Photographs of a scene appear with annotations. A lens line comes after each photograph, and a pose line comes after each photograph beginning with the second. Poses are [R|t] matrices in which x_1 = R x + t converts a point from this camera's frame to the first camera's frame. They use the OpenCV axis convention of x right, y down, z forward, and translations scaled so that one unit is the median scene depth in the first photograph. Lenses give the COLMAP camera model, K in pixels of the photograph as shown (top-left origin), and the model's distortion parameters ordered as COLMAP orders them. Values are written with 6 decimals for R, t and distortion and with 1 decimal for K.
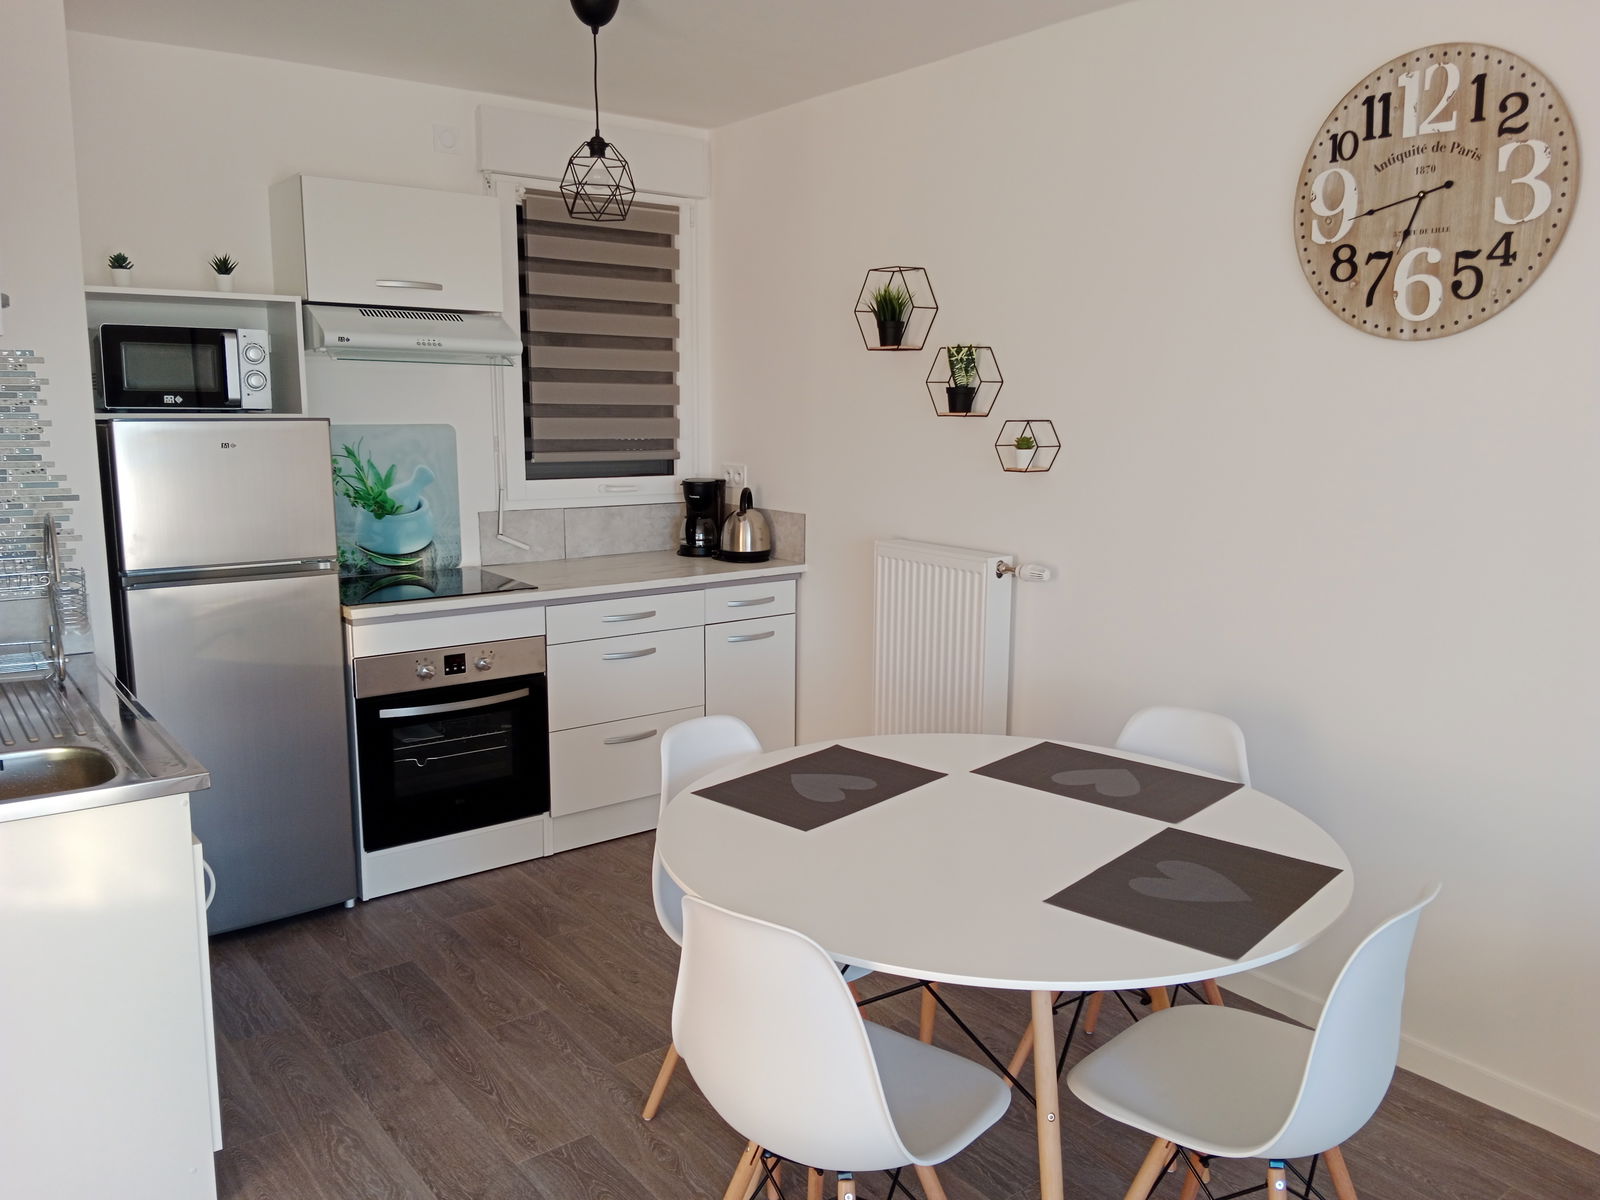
lens RADIAL K [[1223.3, 0, 800.0], [0, 1223.3, 600.0], [0, 0, 1]] dist [0.087950, -0.153792]
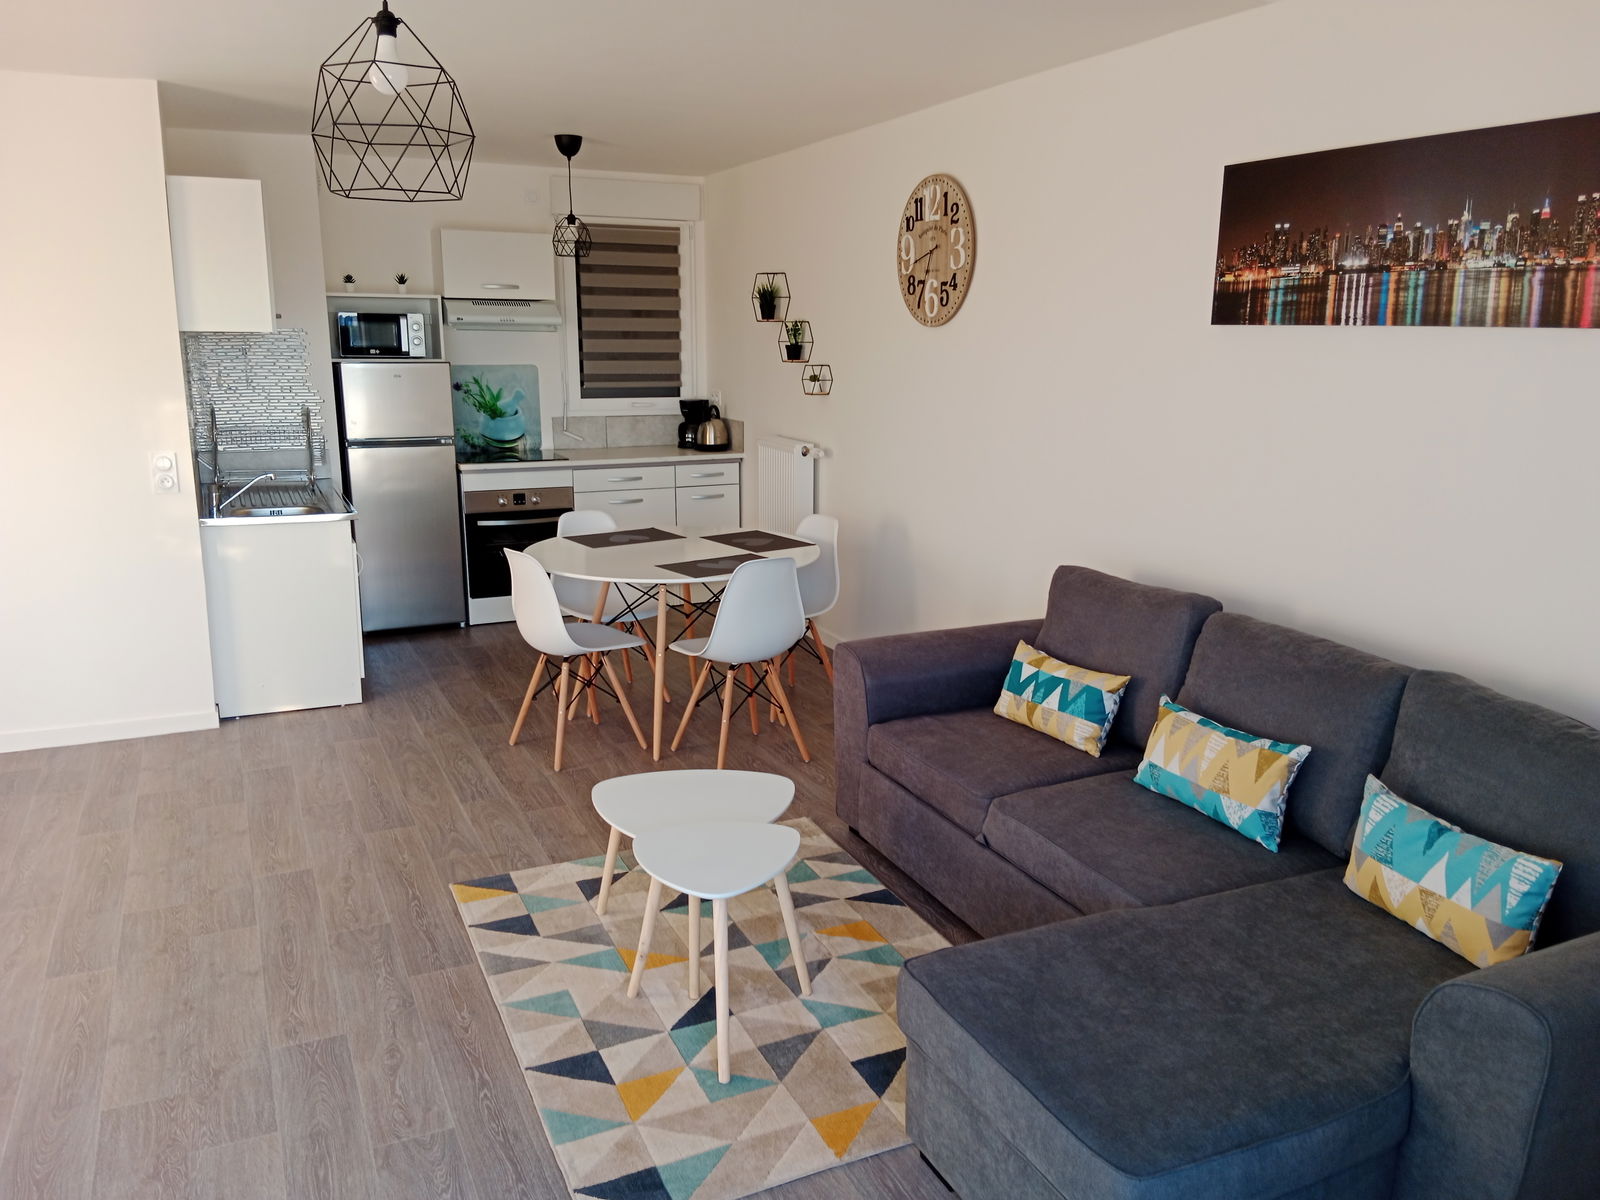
lens RADIAL K [[1223.3, 0, 800.0], [0, 1223.3, 600.0], [0, 0, 1]] dist [0.087950, -0.153792]
pose [[0.976348, 0.044308, -0.211617, 0.532630], [-0.032991, 0.997845, 0.056714, 0.087360], [0.213674, -0.048392, 0.975706, -0.709912]]
